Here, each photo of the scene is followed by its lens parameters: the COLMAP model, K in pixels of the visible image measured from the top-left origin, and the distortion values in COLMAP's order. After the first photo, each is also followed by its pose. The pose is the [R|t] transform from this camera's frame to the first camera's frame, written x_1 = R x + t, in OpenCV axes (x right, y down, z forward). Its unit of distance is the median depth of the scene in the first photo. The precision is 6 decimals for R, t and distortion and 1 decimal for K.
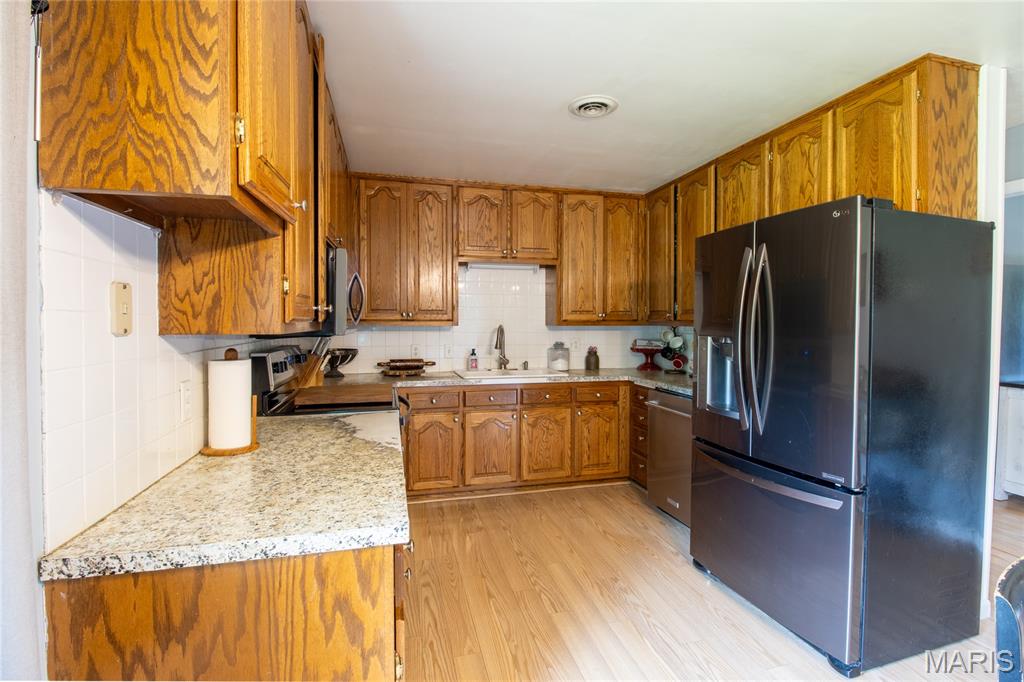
lens RADIAL K [[484.7, 0, 508.2], [0, 484.7, 337.1], [0, 0, 1]] dist [0.000867, -0.013035]
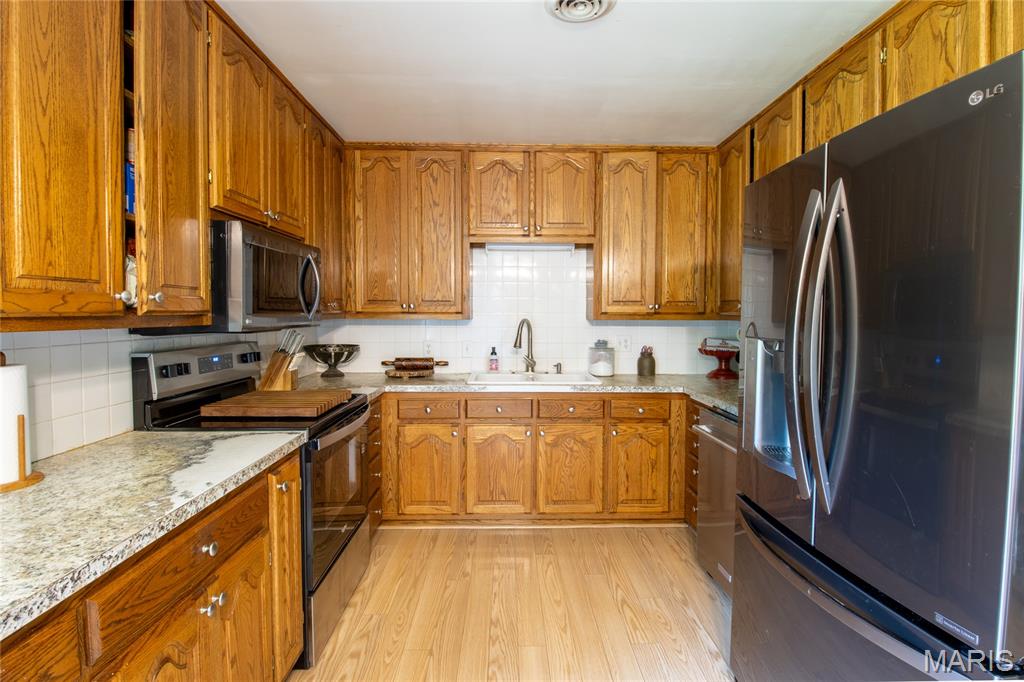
lens RADIAL K [[484.7, 0, 515.8], [0, 484.7, 335.1], [0, 0, 1]] dist [0.000867, -0.013035]
pose [[0.973635, 0.012215, -0.227784, 0.169713], [-0.009559, 0.999873, 0.012762, -0.007988], [0.227911, -0.010248, 0.973628, 0.211580]]
